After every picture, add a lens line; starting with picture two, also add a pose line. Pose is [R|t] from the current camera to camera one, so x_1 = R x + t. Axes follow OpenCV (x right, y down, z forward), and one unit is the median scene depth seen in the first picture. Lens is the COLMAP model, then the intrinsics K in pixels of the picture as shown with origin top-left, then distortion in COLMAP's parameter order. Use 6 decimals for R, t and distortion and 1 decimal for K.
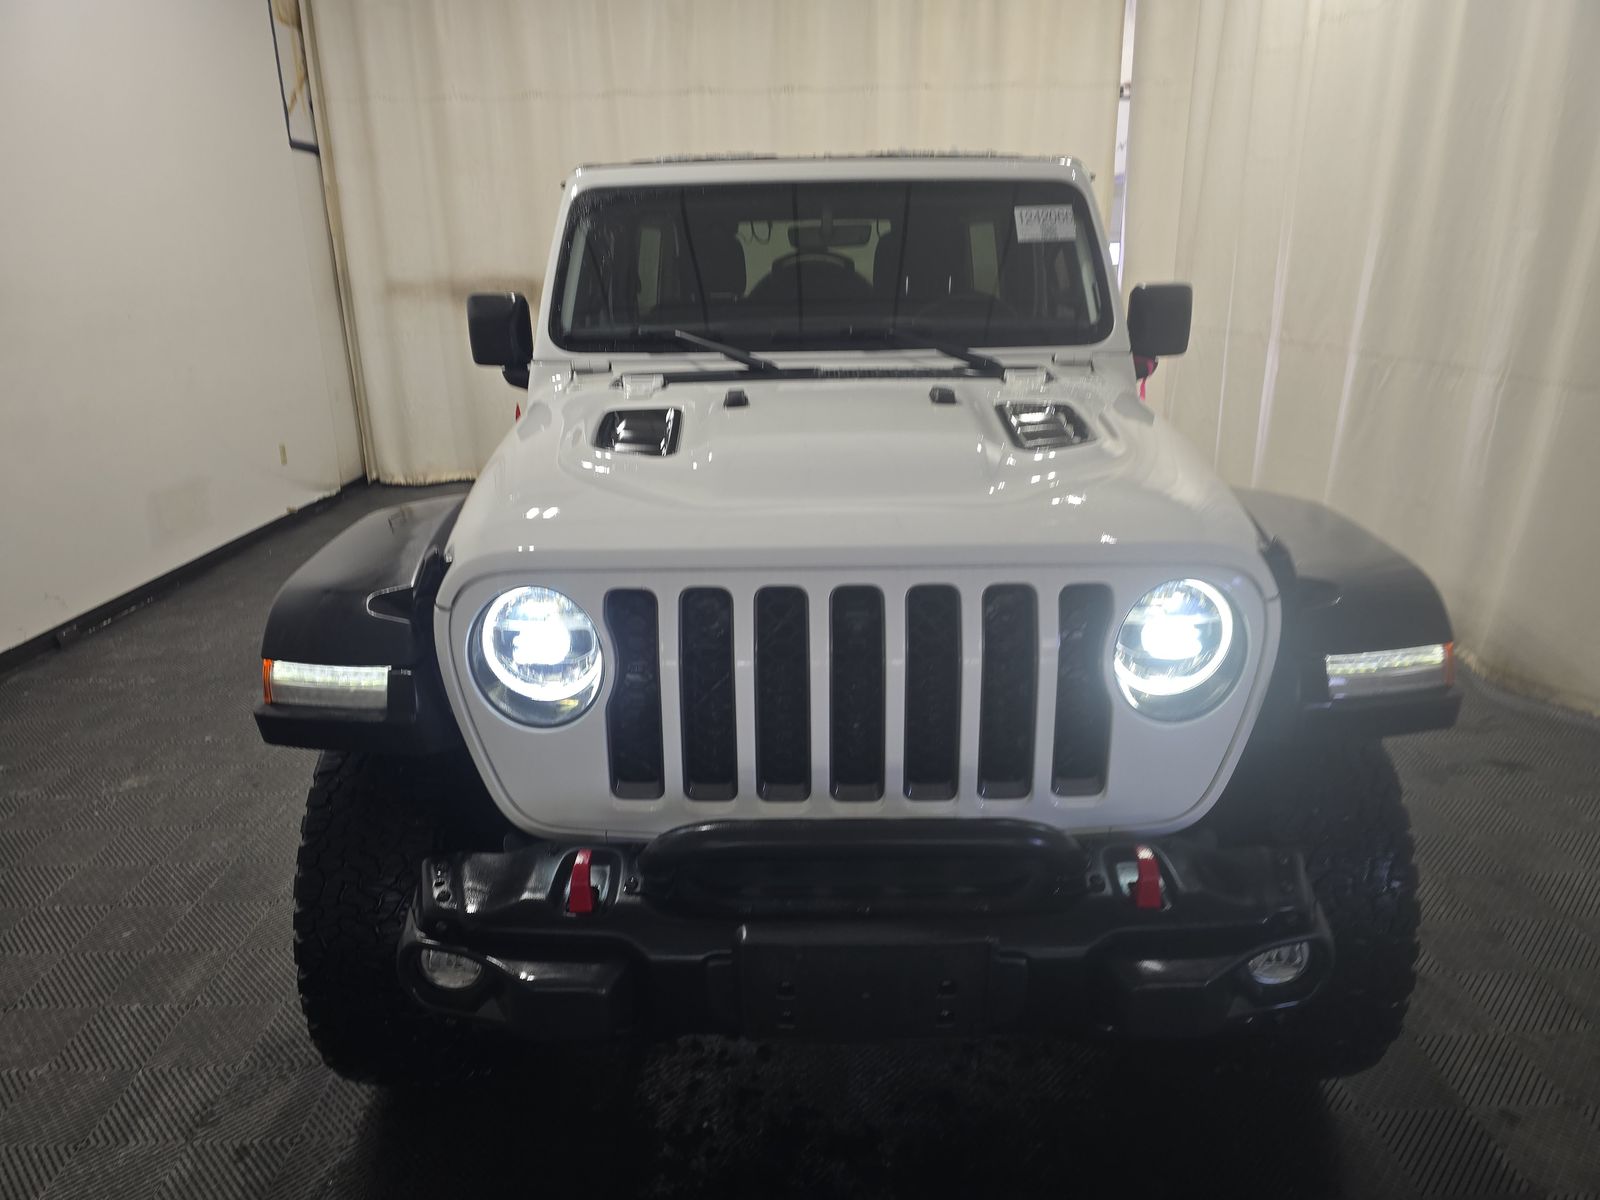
lens RADIAL K [[1117.7, 0, 800.0], [0, 1117.7, 600.0], [0, 0, 1]] dist [0.054759, -0.052857]
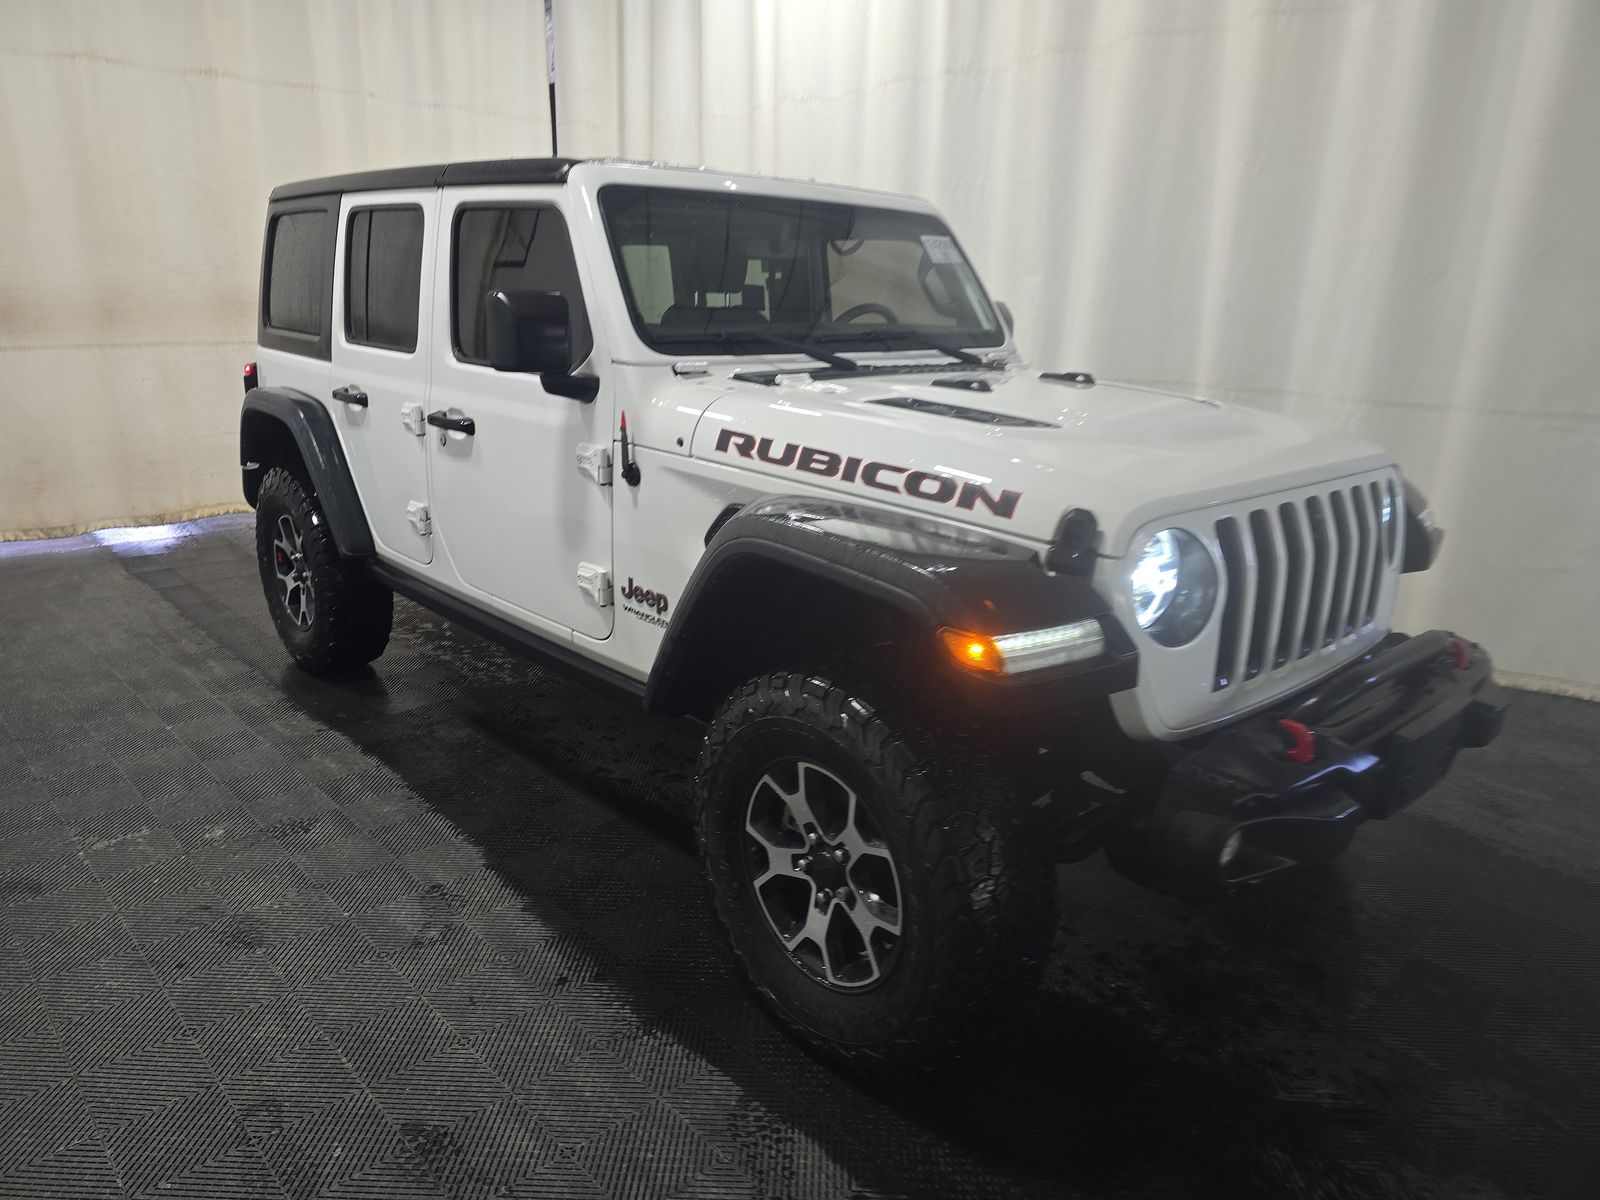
lens RADIAL K [[1117.7, 0, 800.0], [0, 1117.7, 600.0], [0, 0, 1]] dist [0.054759, -0.052857]
pose [[0.712434, -0.156669, 0.684027, -0.843396], [0.172743, 0.983918, 0.045439, -0.029975], [-0.680145, 0.085789, 0.728040, 0.206204]]
